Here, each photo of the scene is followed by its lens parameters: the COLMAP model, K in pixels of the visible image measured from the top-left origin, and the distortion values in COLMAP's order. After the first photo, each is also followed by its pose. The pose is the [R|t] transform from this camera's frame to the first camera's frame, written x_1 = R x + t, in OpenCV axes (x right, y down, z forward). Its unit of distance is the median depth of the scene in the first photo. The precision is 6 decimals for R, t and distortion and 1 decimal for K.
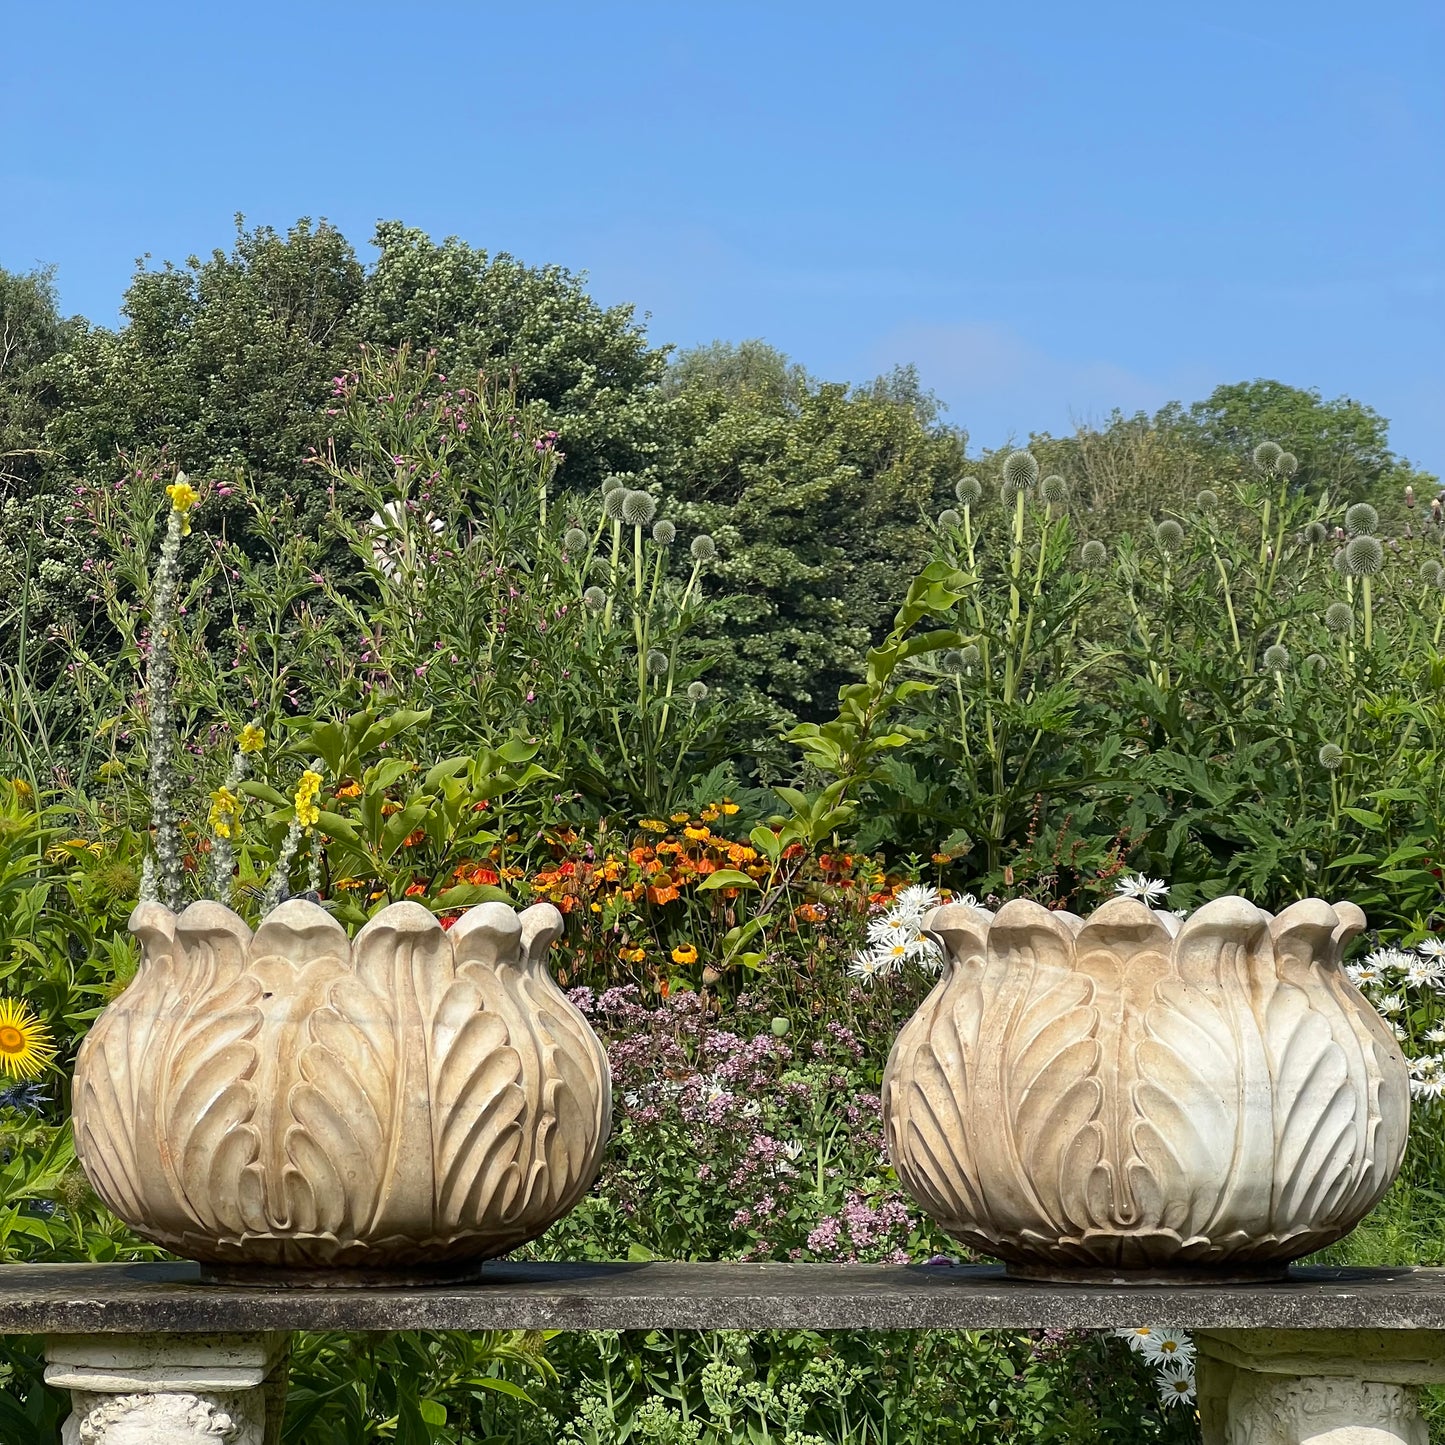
lens RADIAL K [[4301.5, 0, 751.6], [0, 4301.5, 722.8], [0, 0, 1]] dist [-0.371789, 10.469847]
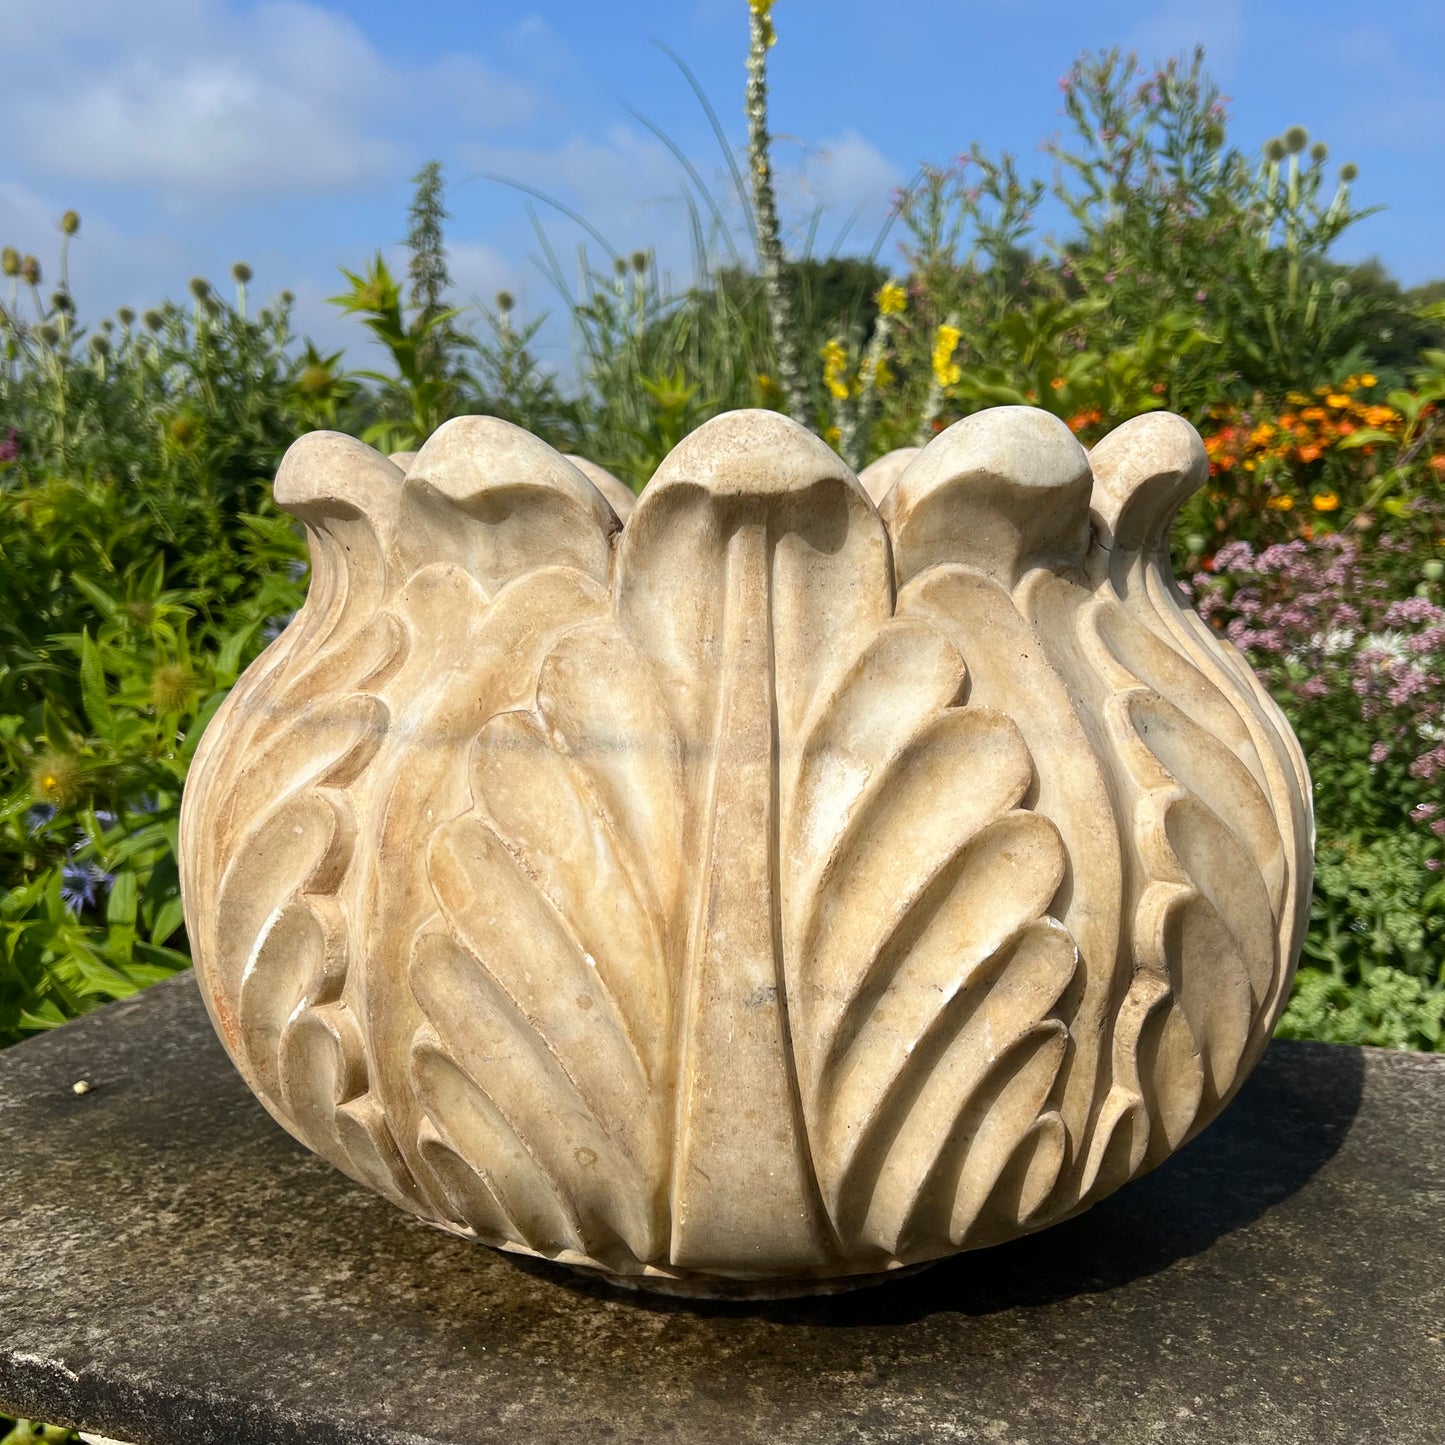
lens RADIAL K [[1444.2, 0, 723.8], [0, 1444.2, 729.4], [0, 0, 1]] dist [0.097403, -0.242390]
pose [[0.931654, 0.032006, -0.361935, -0.036281], [0.043927, 0.978885, 0.199634, 0.042775], [0.360682, -0.201889, 0.910576, 0.866705]]
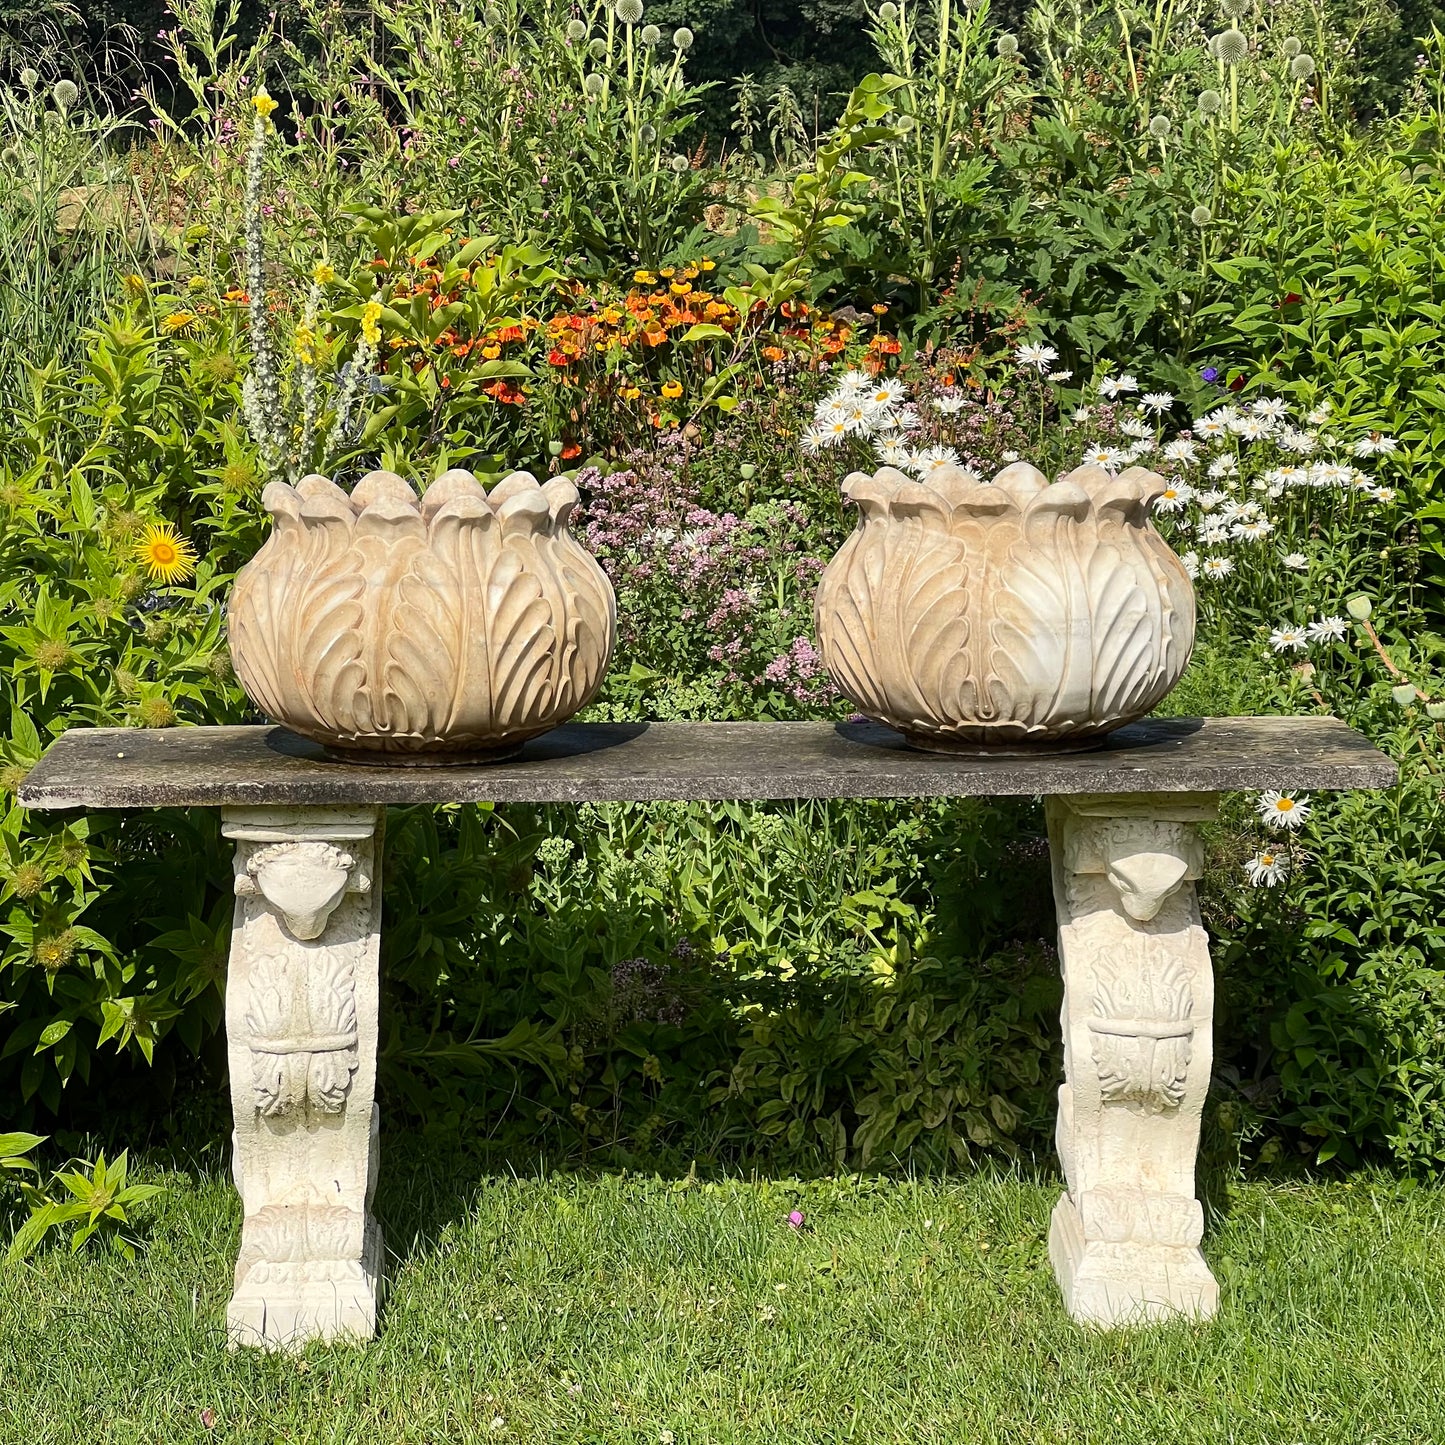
lens RADIAL K [[4318.8, 0, 787.2], [0, 4318.8, 716.6], [0, 0, 1]] dist [-0.446600, 13.899165]
pose [[0.999931, -0.008725, 0.007819, 0.011206], [0.006964, 0.979315, 0.202220, -0.165718], [-0.009422, -0.202152, 0.979309, -0.368997]]
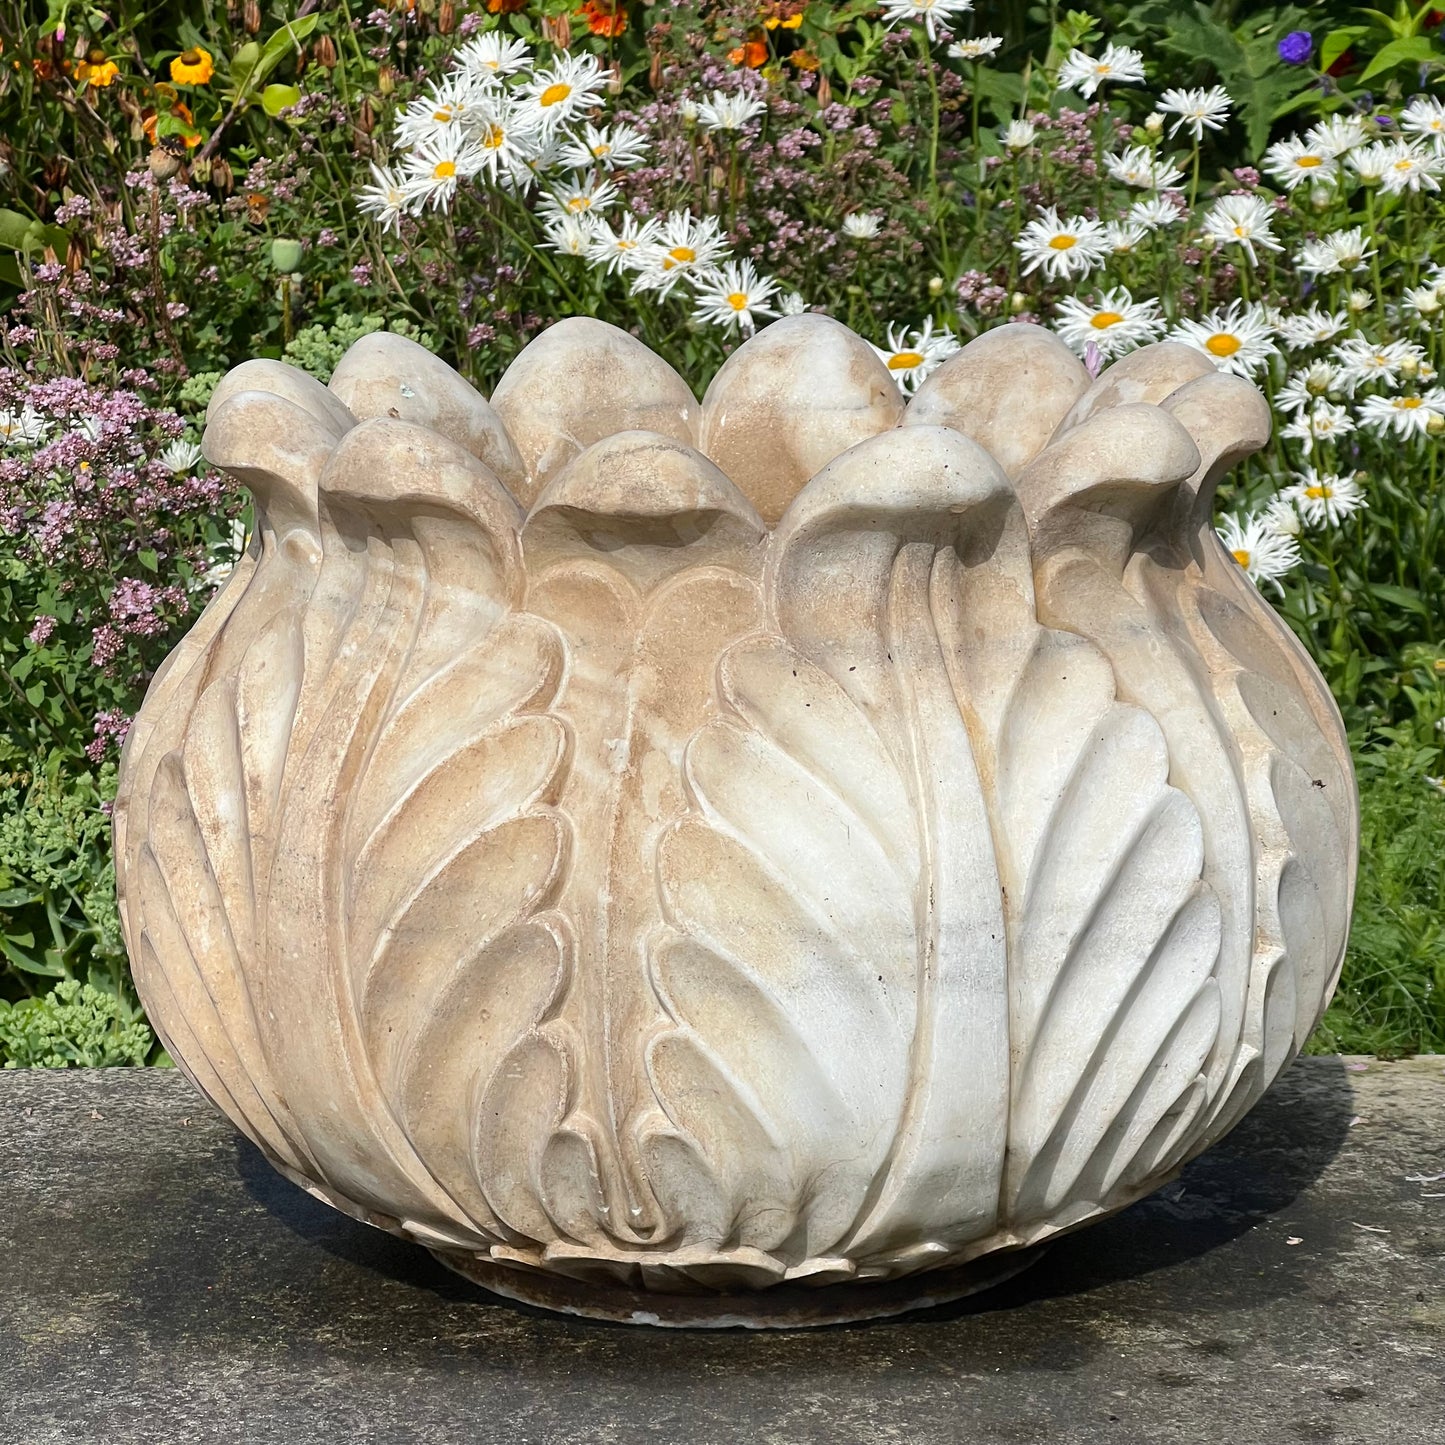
lens RADIAL K [[4301.5, 0, 751.6], [0, 4301.5, 722.8], [0, 0, 1]] dist [-0.371789, 10.469847]
pose [[0.999971, -0.002185, 0.007324, 0.093446], [0.000068, 0.960765, 0.277364, -0.041528], [-0.007643, -0.277355, 0.960737, 0.617336]]
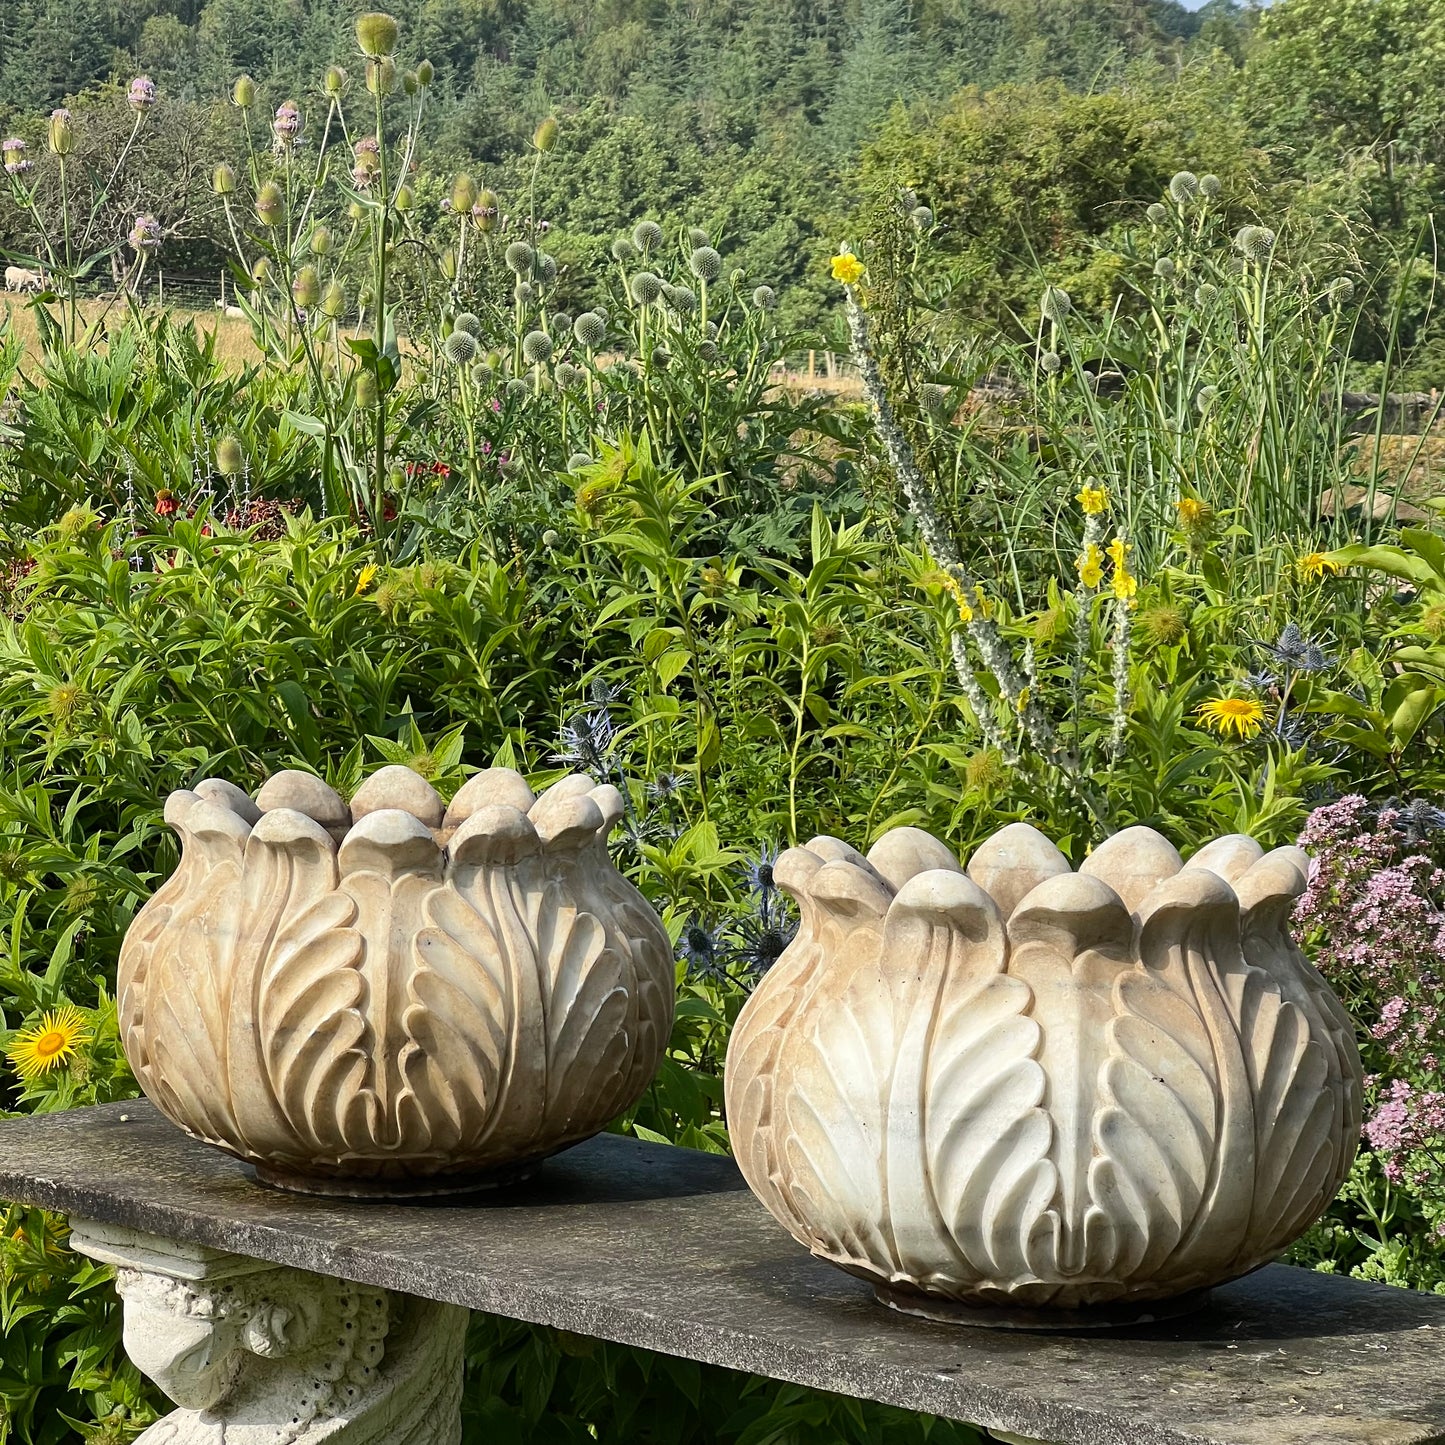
lens RADIAL K [[4322.2, 0, 791.2], [0, 4322.2, 729.2], [0, 0, 1]] dist [-0.422417, 13.572029]
pose [[0.676876, 0.060041, -0.733644, 0.690325], [0.053803, 0.989966, 0.130659, -0.094233], [0.734128, -0.127912, 0.666854, 0.436277]]
